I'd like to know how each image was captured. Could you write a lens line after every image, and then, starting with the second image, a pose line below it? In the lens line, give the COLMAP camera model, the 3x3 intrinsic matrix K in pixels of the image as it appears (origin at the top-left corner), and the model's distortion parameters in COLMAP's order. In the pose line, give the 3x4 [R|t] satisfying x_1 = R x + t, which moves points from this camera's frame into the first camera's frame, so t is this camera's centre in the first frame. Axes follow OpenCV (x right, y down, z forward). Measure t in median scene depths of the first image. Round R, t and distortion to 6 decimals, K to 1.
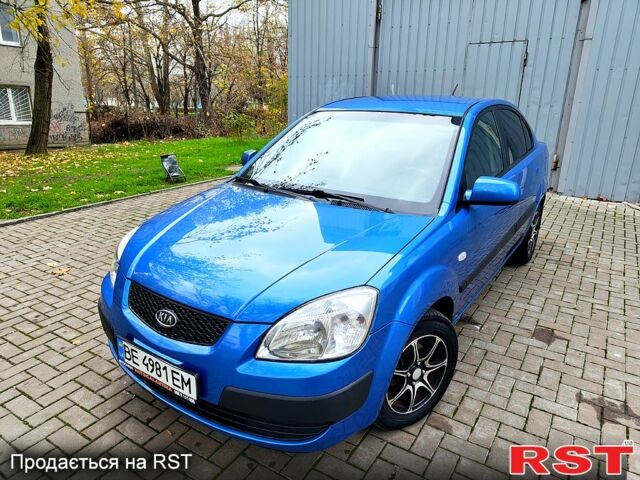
lens RADIAL K [[458.5, 0, 317.5], [0, 458.5, 240.8], [0, 0, 1]] dist [0.006496, 0.010205]
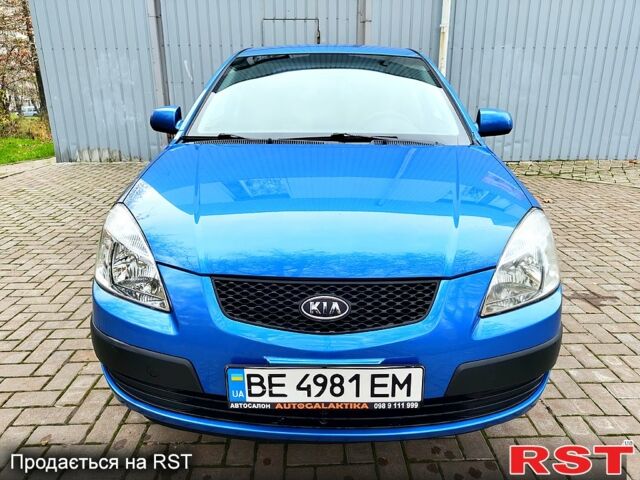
lens RADIAL K [[458.5, 0, 322.6], [0, 458.5, 239.1], [0, 0, 1]] dist [0.006496, 0.010205]
pose [[0.822805, -0.178921, 0.539424, -0.622255], [0.179975, 0.982332, 0.051305, 0.034462], [-0.539073, 0.054869, 0.840470, 0.411567]]
